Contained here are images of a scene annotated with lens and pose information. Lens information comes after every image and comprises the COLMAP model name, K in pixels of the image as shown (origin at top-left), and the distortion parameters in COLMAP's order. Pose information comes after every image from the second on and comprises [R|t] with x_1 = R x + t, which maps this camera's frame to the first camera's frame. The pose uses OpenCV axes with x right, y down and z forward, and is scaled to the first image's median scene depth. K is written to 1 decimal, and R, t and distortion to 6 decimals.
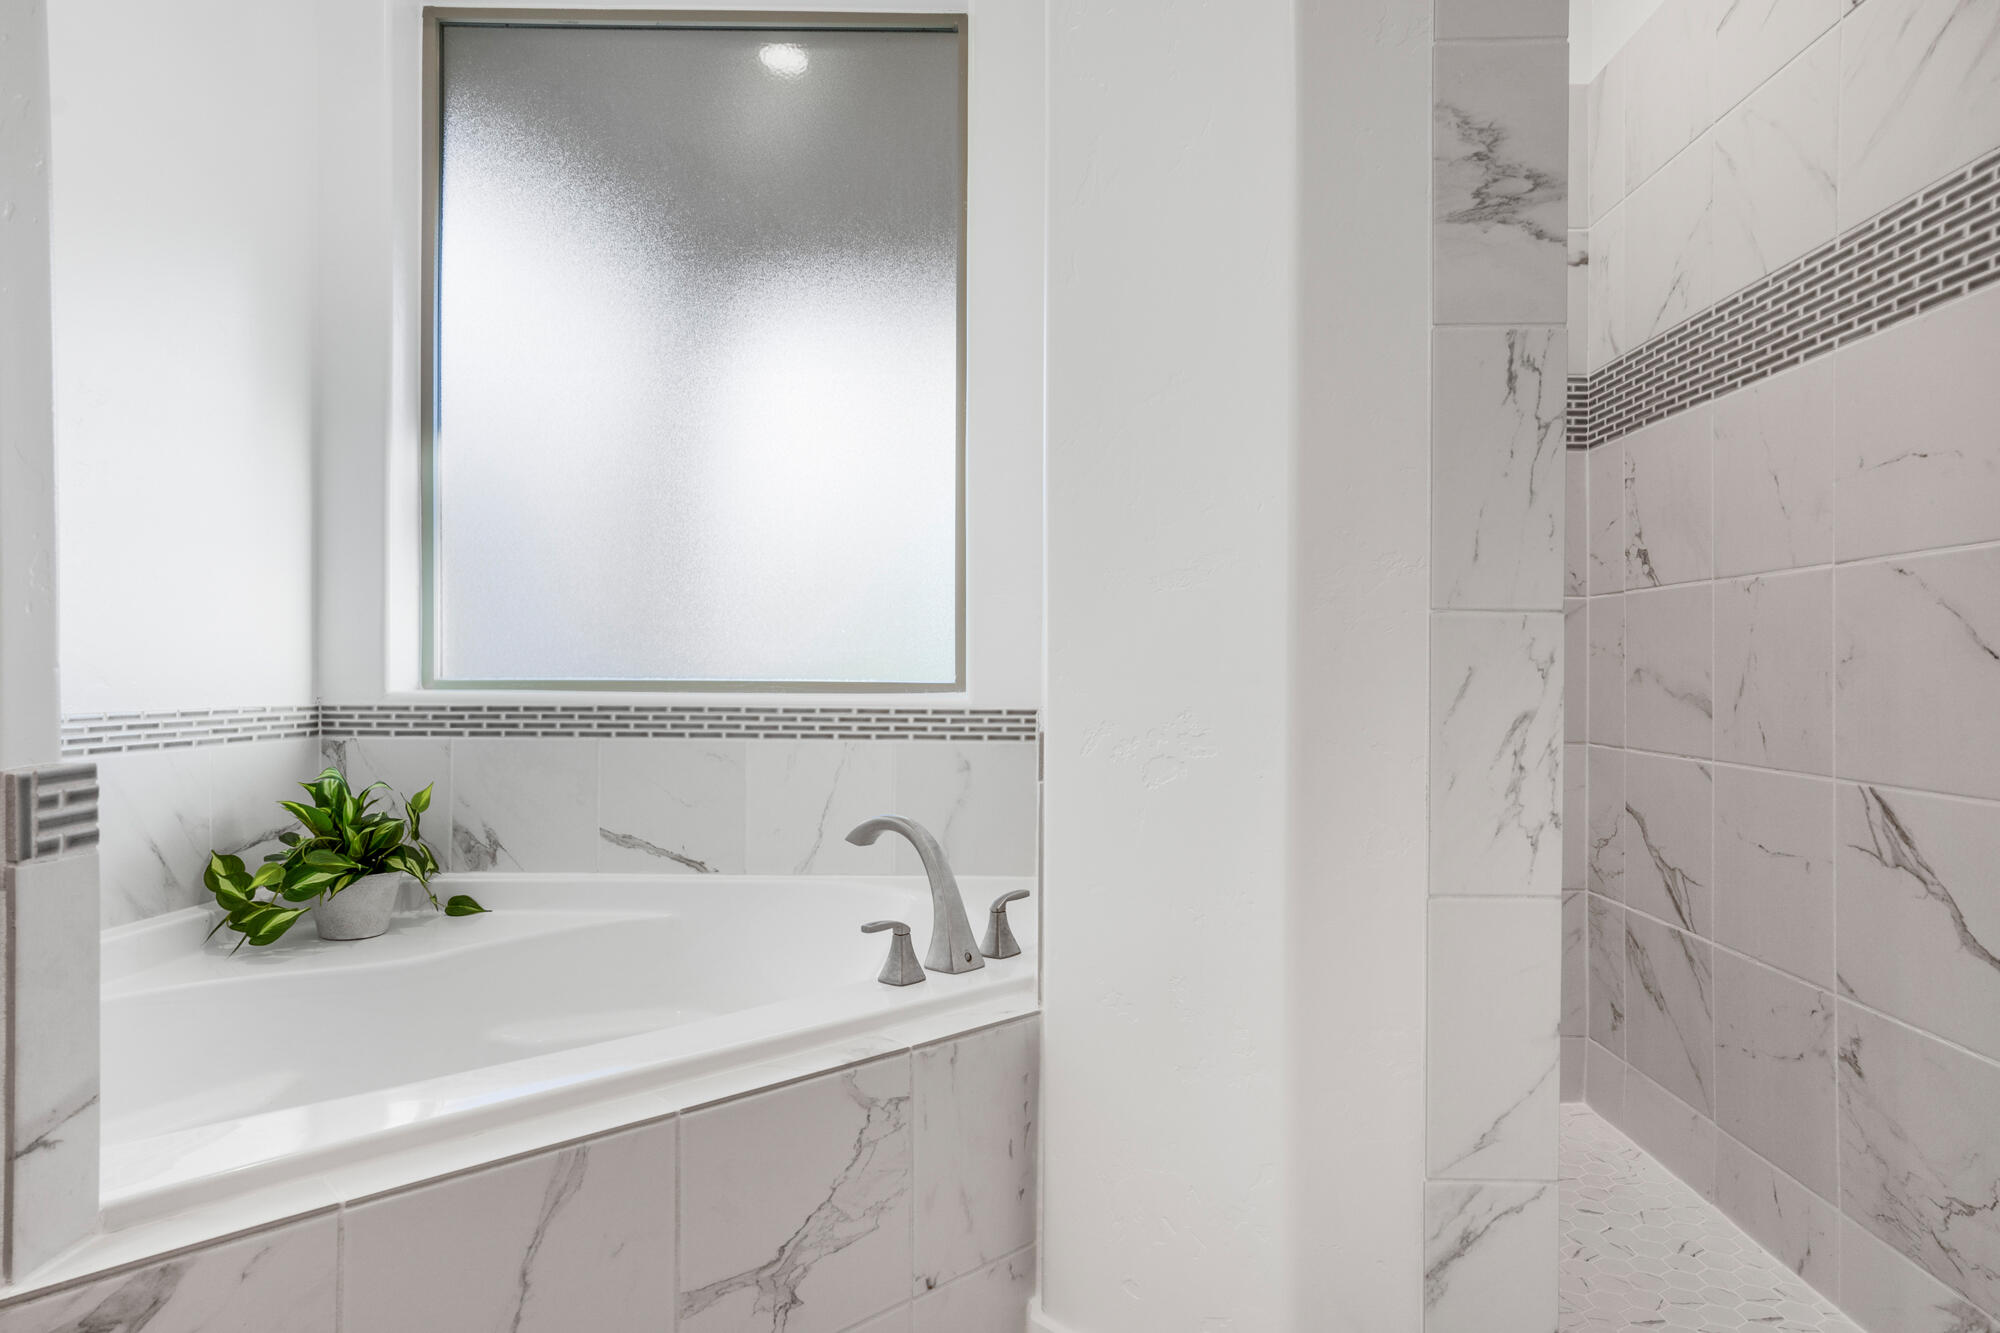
lens RADIAL K [[1102.2, 0, 1000.0], [0, 1102.2, 666.5], [0, 0, 1]] dist [-0.053568, 0.070445]
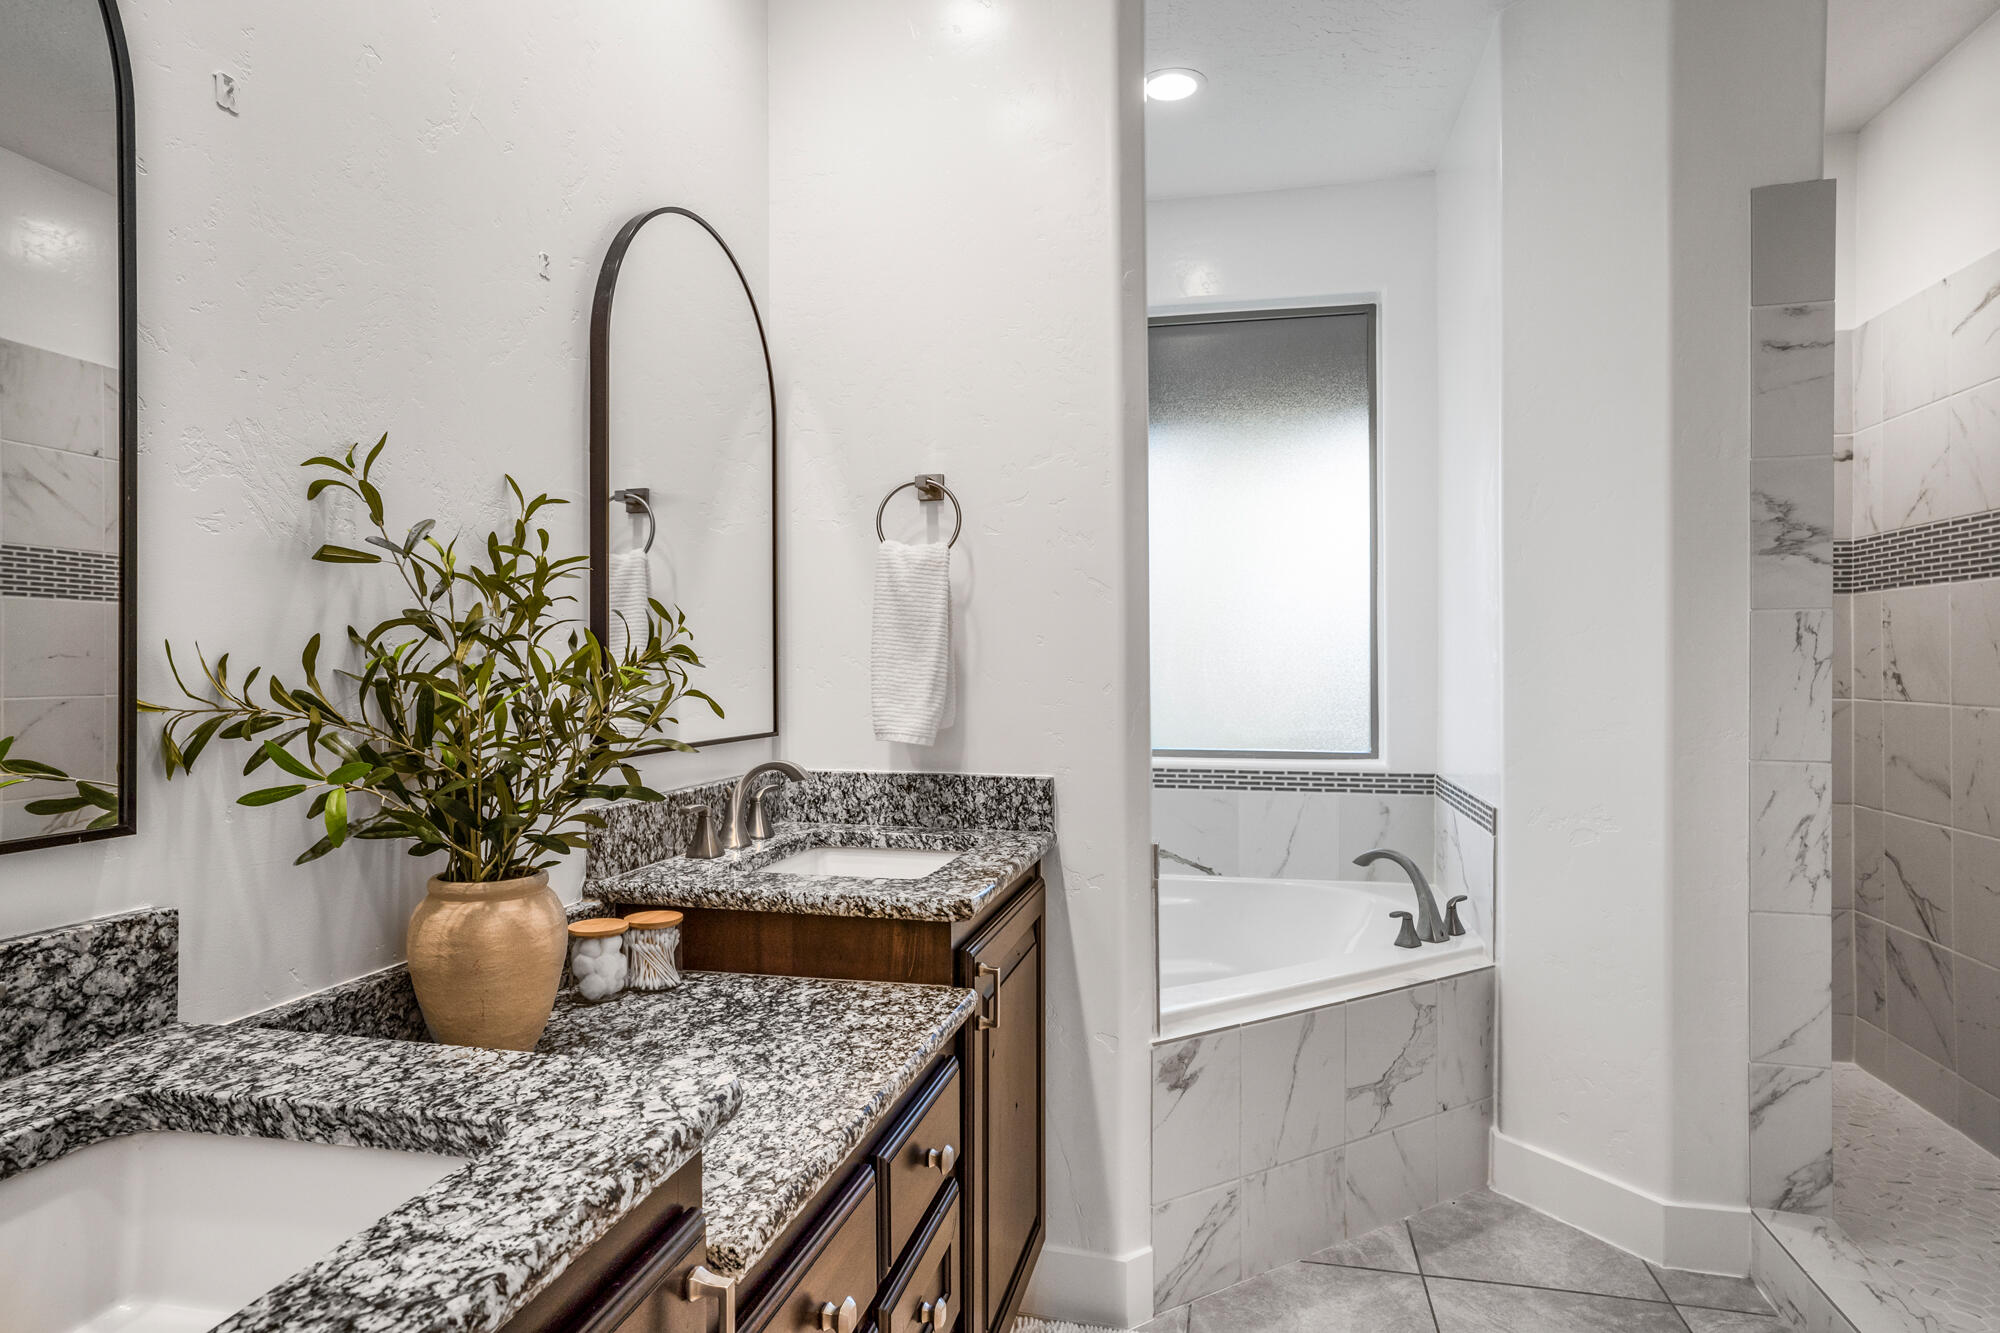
lens RADIAL K [[1039.5, 0, 1000.0], [0, 1039.5, 666.5], [0, 0, 1]] dist [-0.040415, 0.038822]
pose [[0.979095, -0.004941, -0.203343, -0.341749], [0.005295, 0.999985, 0.001196, -0.148222], [0.203335, -0.002248, 0.979107, -0.668883]]
